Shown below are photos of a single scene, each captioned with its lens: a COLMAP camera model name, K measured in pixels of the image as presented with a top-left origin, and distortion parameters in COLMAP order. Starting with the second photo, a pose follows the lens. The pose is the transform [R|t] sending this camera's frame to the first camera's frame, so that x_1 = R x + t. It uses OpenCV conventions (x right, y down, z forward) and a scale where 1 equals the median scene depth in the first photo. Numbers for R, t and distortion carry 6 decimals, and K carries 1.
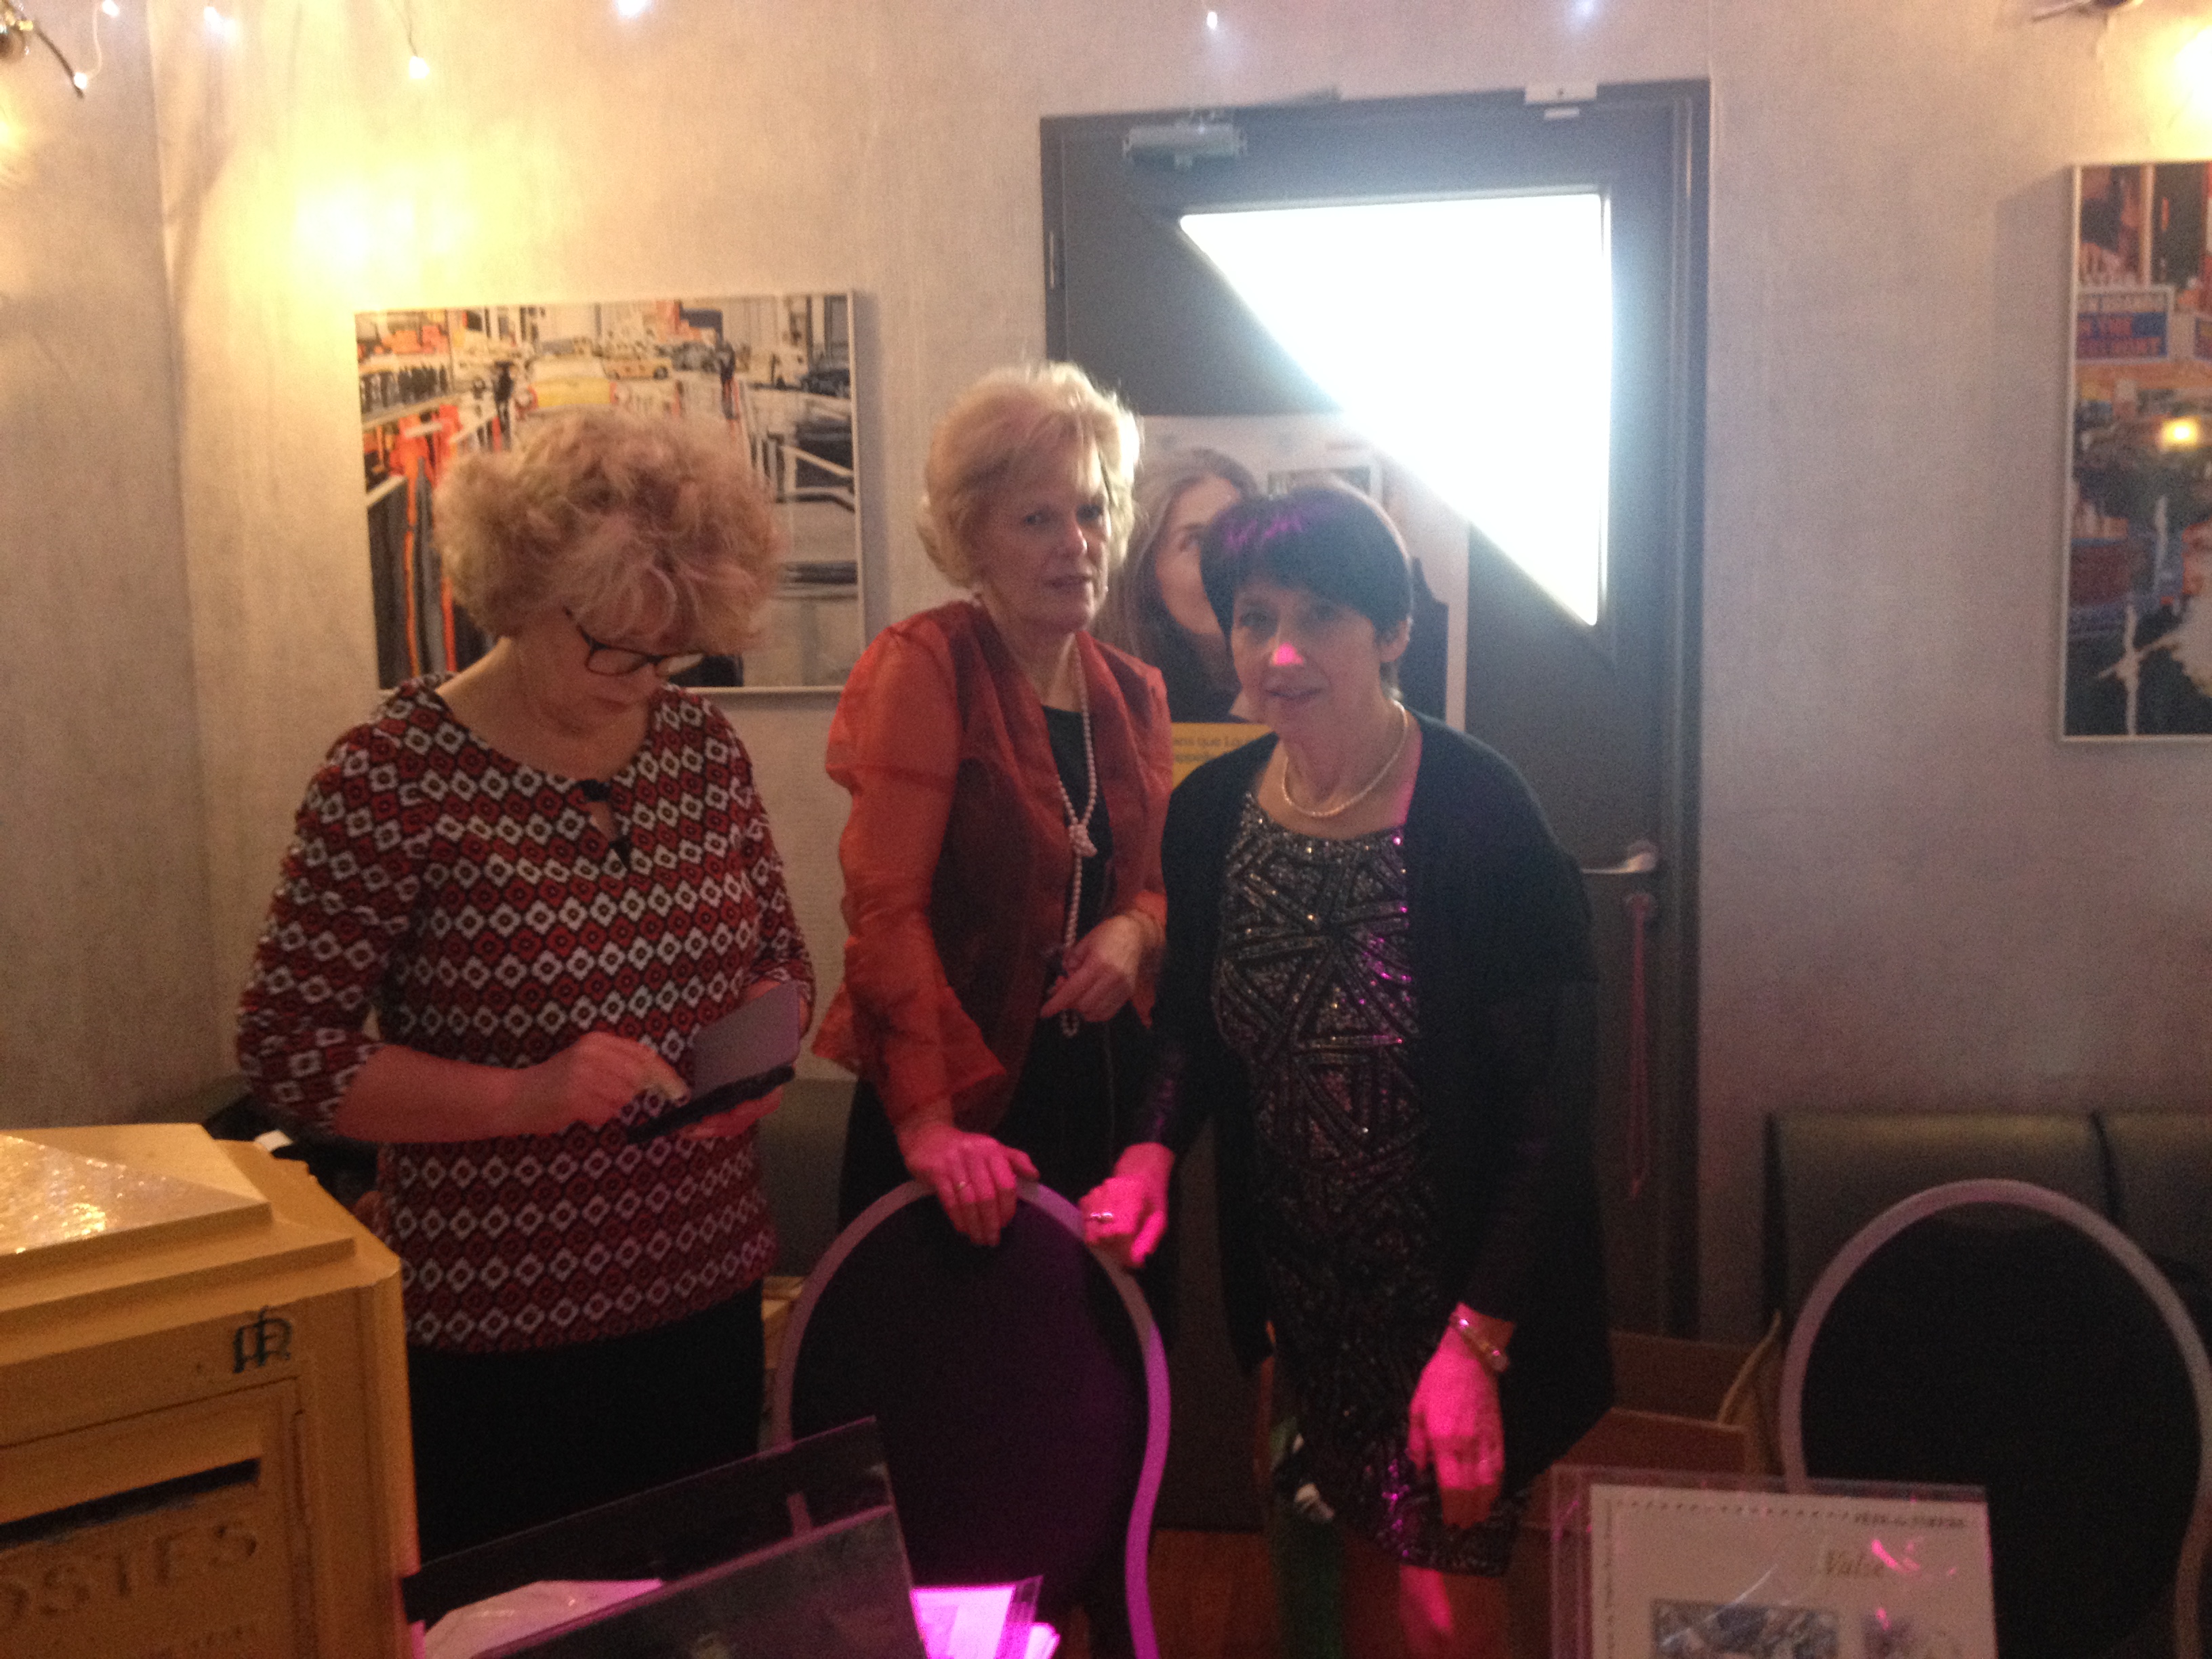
lens RADIAL K [[2260.3, 0, 1204.8], [0, 2260.3, 830.3], [0, 0, 1]] dist [0.158203, -0.433327]
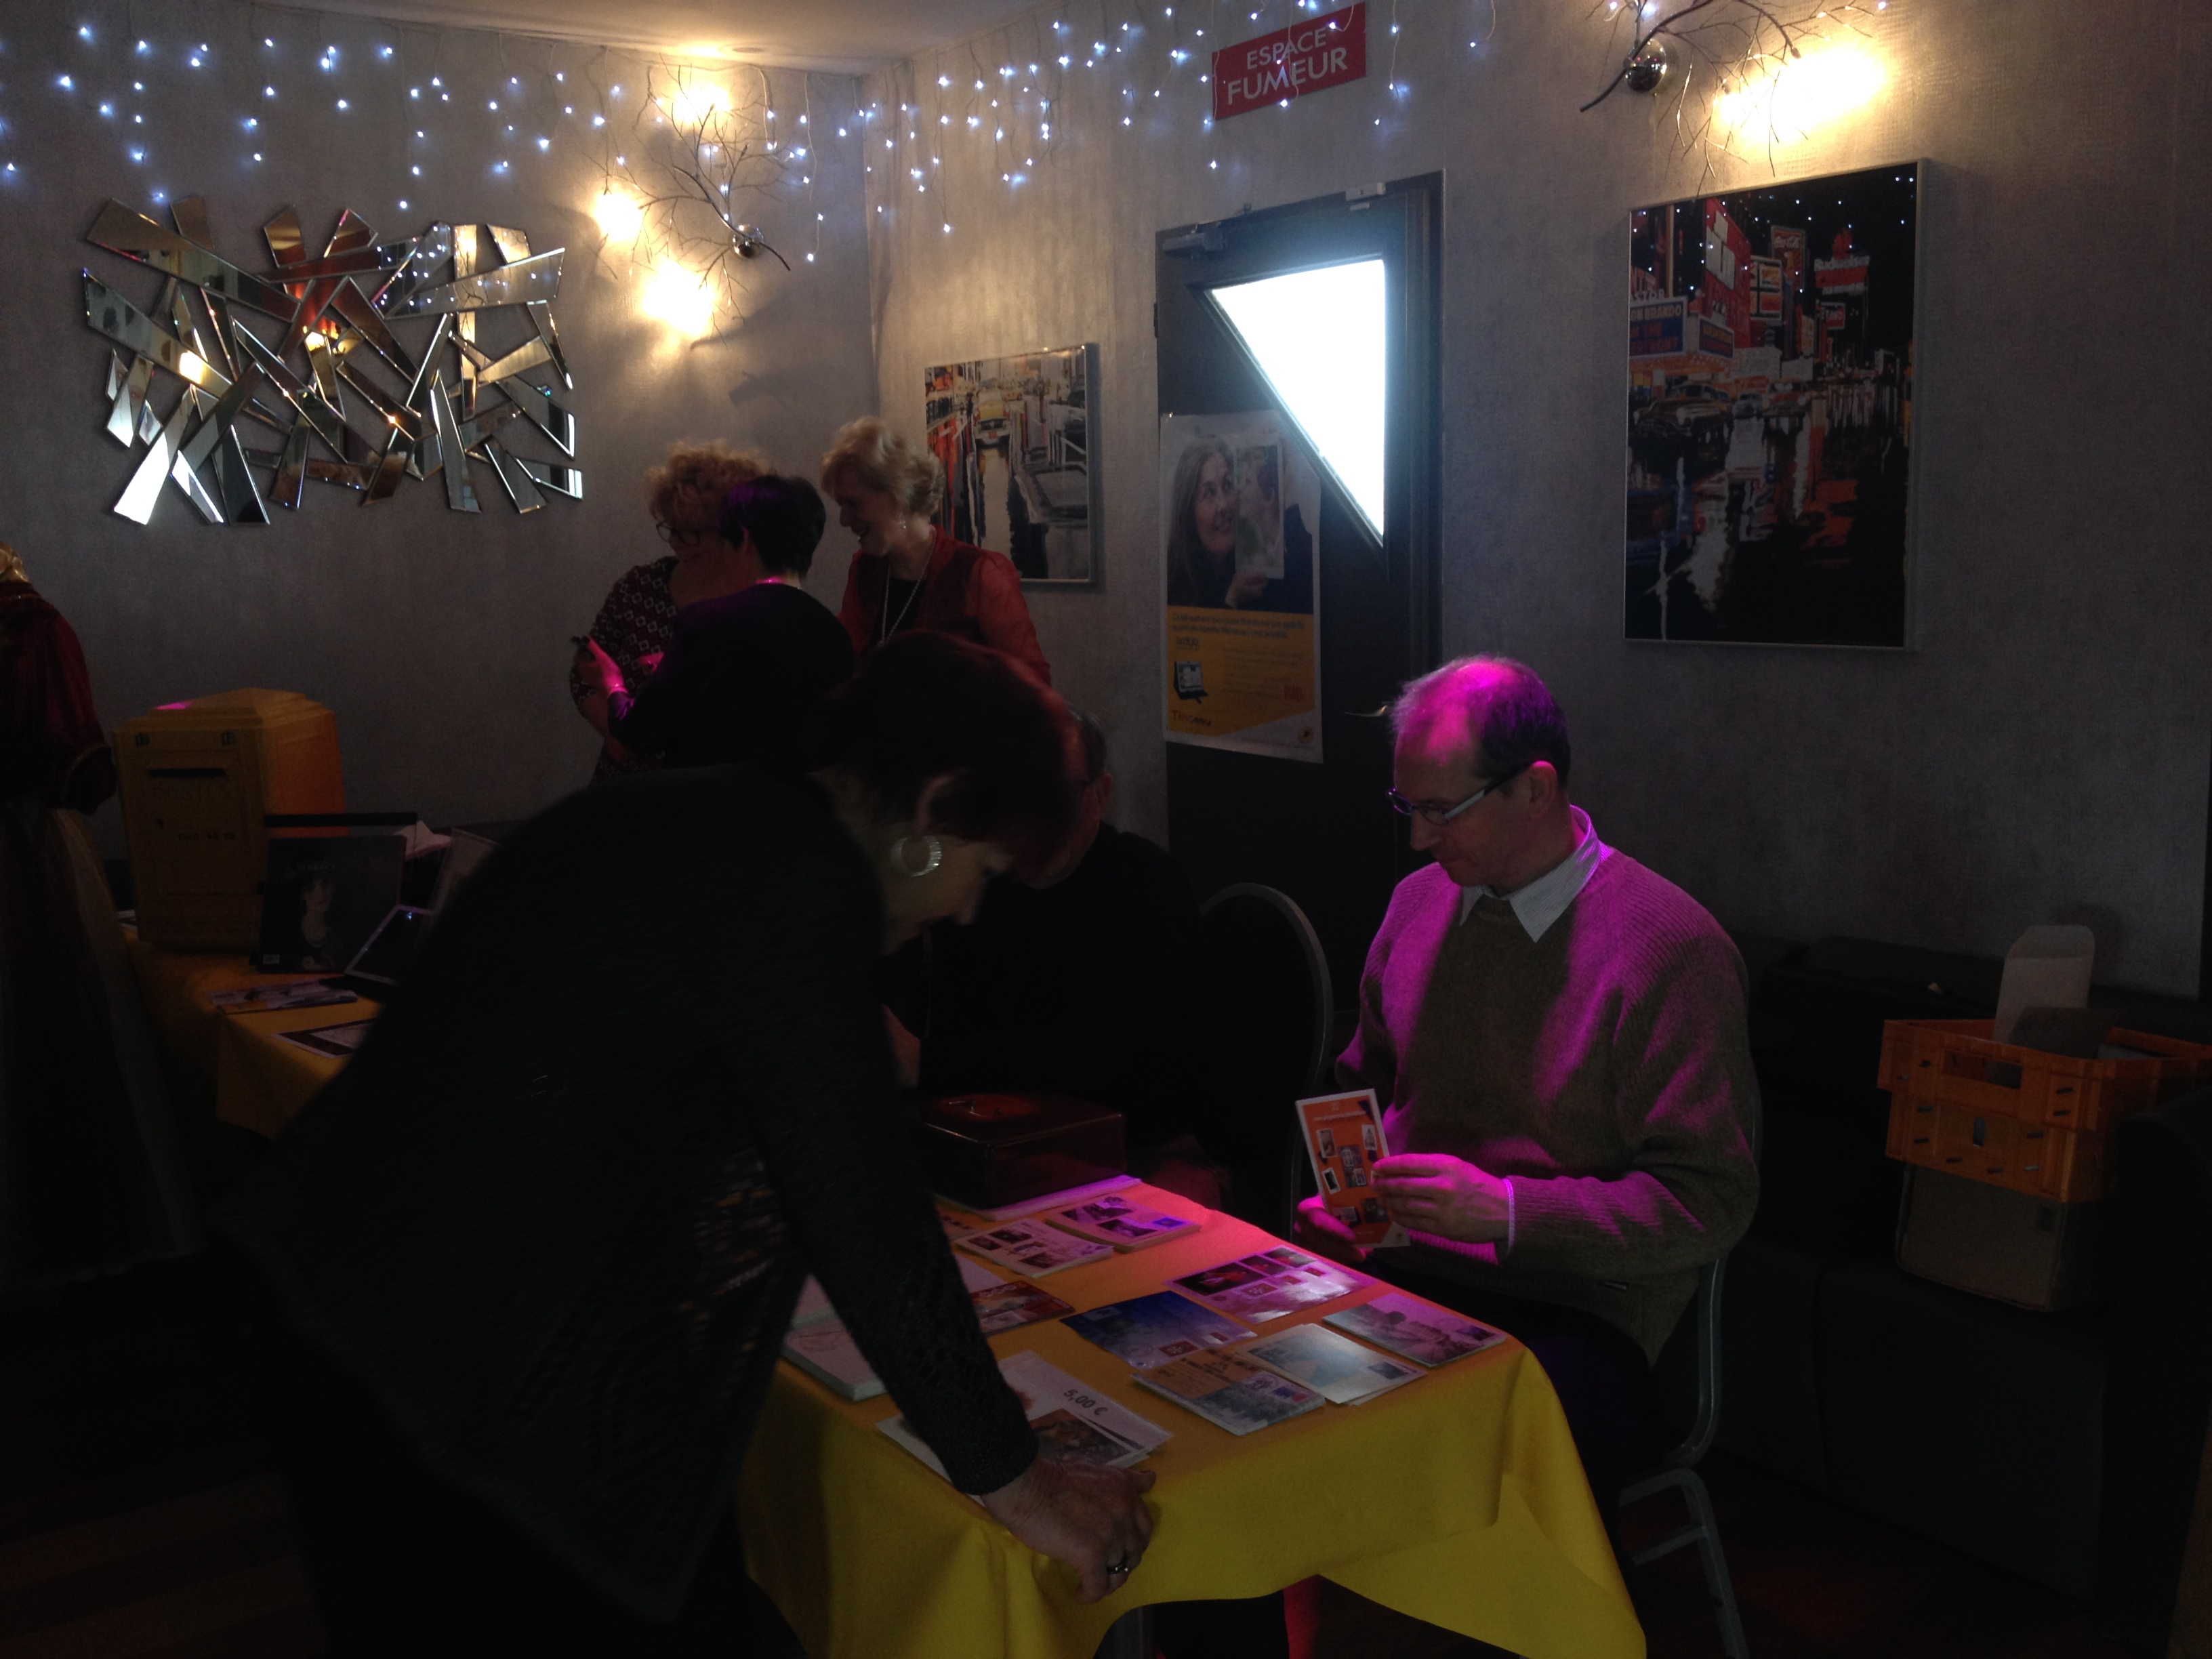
lens RADIAL K [[2260.3, 0, 1204.8], [0, 2260.3, 830.3], [0, 0, 1]] dist [0.158203, -0.433327]
pose [[0.690917, 0.104494, -0.715342, 1.170275], [-0.086296, 0.994345, 0.061900, 0.010218], [0.717765, 0.018964, 0.696027, -0.106318]]
